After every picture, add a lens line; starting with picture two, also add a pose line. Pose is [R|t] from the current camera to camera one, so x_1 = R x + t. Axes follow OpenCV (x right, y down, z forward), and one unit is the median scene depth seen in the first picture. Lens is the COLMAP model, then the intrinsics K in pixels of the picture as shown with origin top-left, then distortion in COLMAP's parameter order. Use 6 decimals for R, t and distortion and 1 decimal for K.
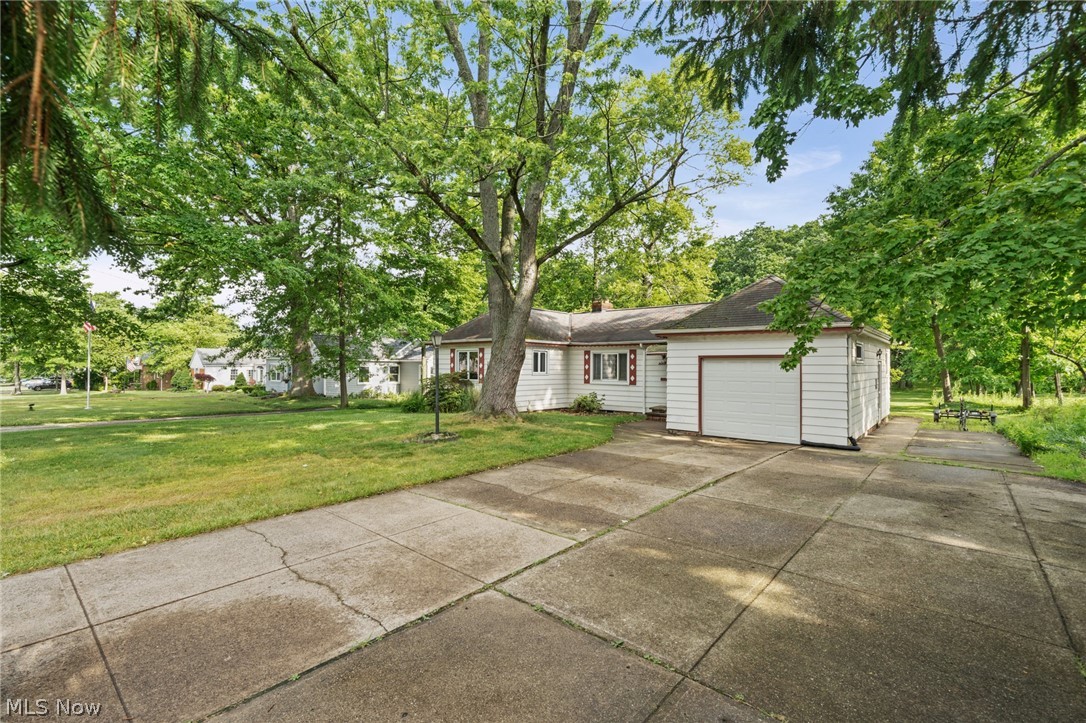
lens RADIAL K [[484.6, 0, 544.5], [0, 484.6, 362.4], [0, 0, 1]] dist [-0.001103, -0.000036]
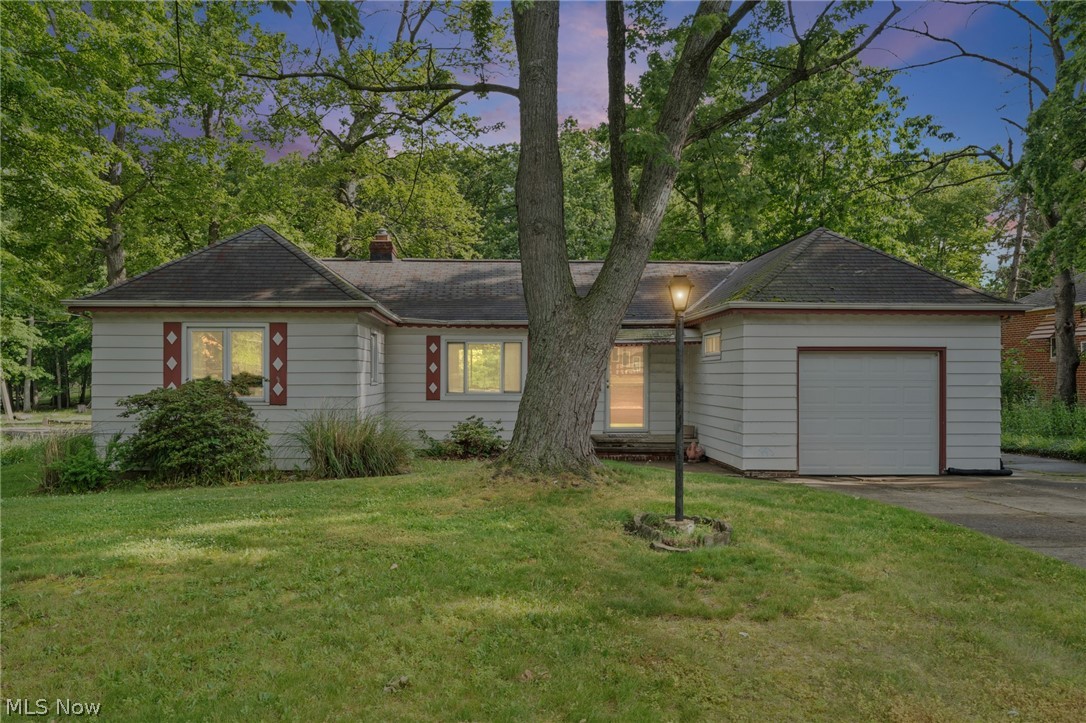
lens RADIAL K [[827.5, 0, 540.4], [0, 827.5, 363.7], [0, 0, 1]] dist [0.011859, 0.002168]
pose [[0.748844, 0.003371, 0.662738, -0.413941], [-0.000710, 0.999991, -0.004283, 0.008972], [-0.662746, 0.002737, 0.748839, 0.291491]]
